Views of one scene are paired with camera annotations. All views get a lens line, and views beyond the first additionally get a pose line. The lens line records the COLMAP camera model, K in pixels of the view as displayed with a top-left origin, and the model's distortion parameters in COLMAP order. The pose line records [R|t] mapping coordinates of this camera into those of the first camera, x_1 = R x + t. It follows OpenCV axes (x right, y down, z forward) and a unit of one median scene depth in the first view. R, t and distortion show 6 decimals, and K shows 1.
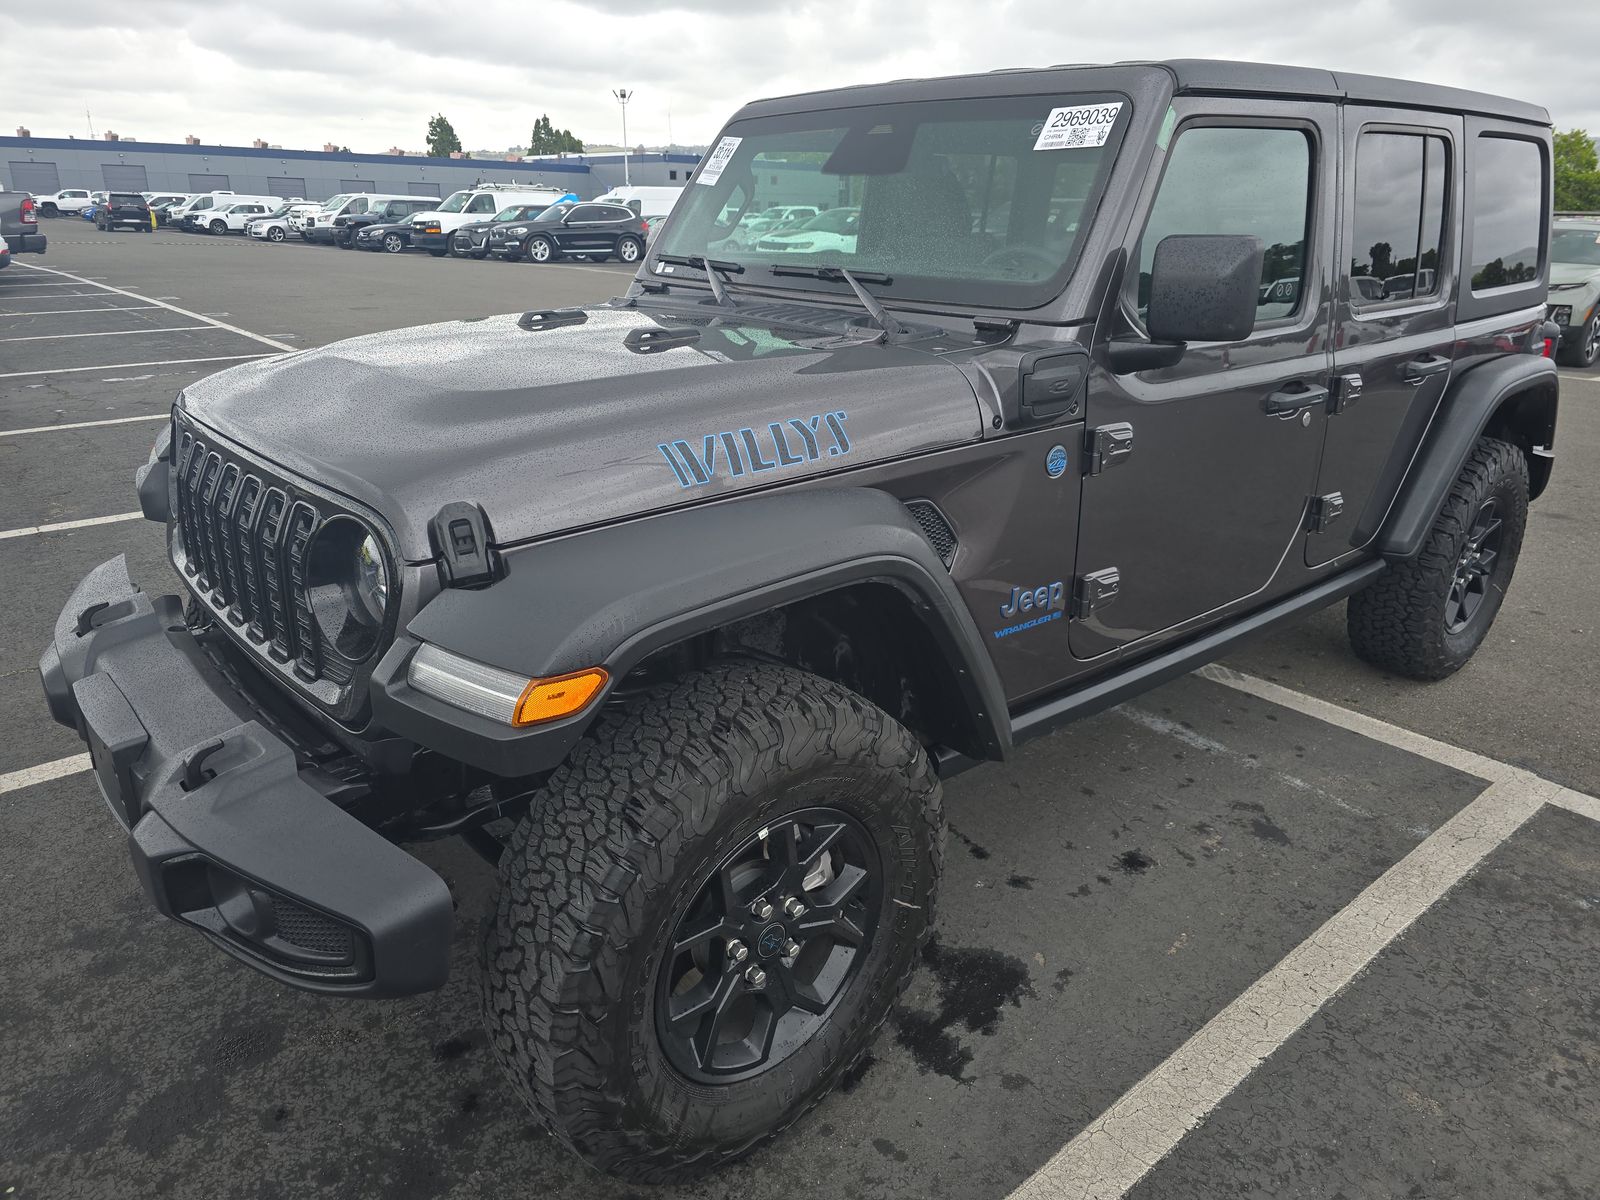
lens RADIAL K [[1115.8, 0, 810.6], [0, 1115.8, 601.8], [0, 0, 1]] dist [0.009528, -0.010825]
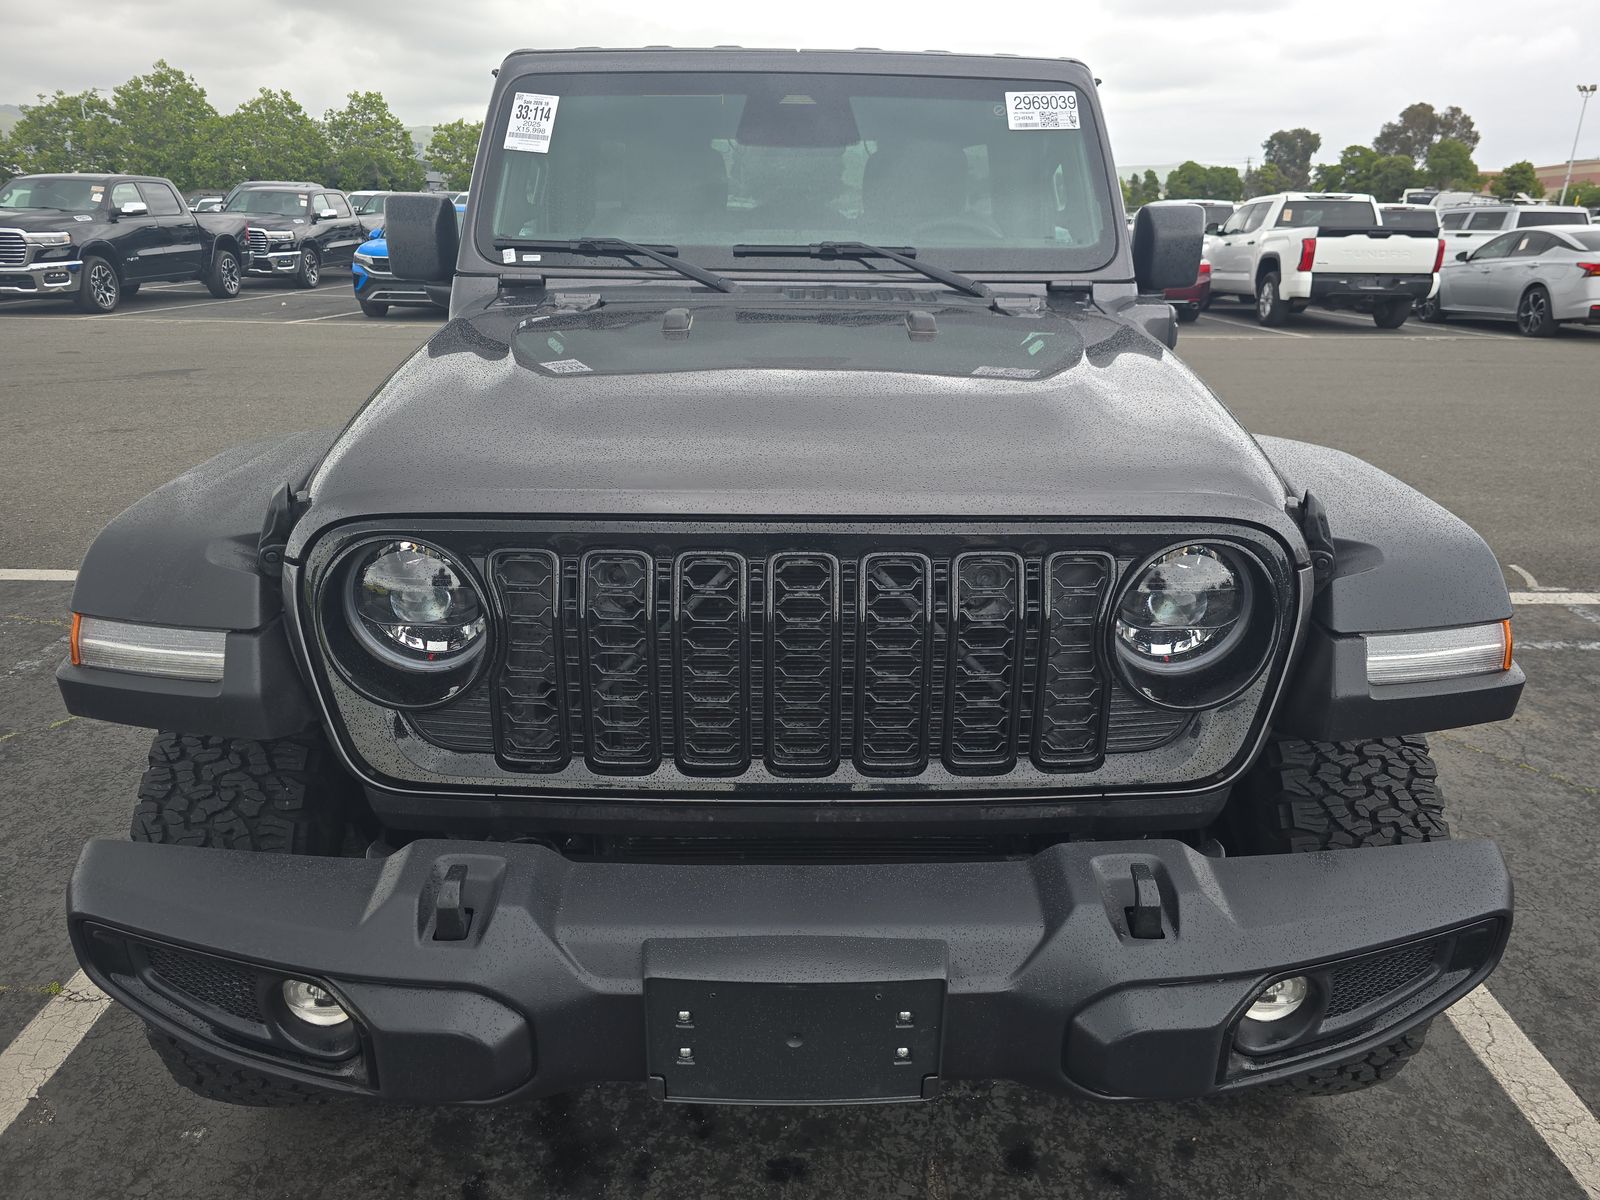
lens RADIAL K [[1115.8, 0, 802.9], [0, 1115.8, 599.3], [0, 0, 1]] dist [0.009528, -0.010825]
pose [[0.645974, -0.261593, 0.717138, -0.882221], [0.251671, 0.959907, 0.123451, -0.153848], [-0.720680, 0.100737, 0.685910, 0.458571]]
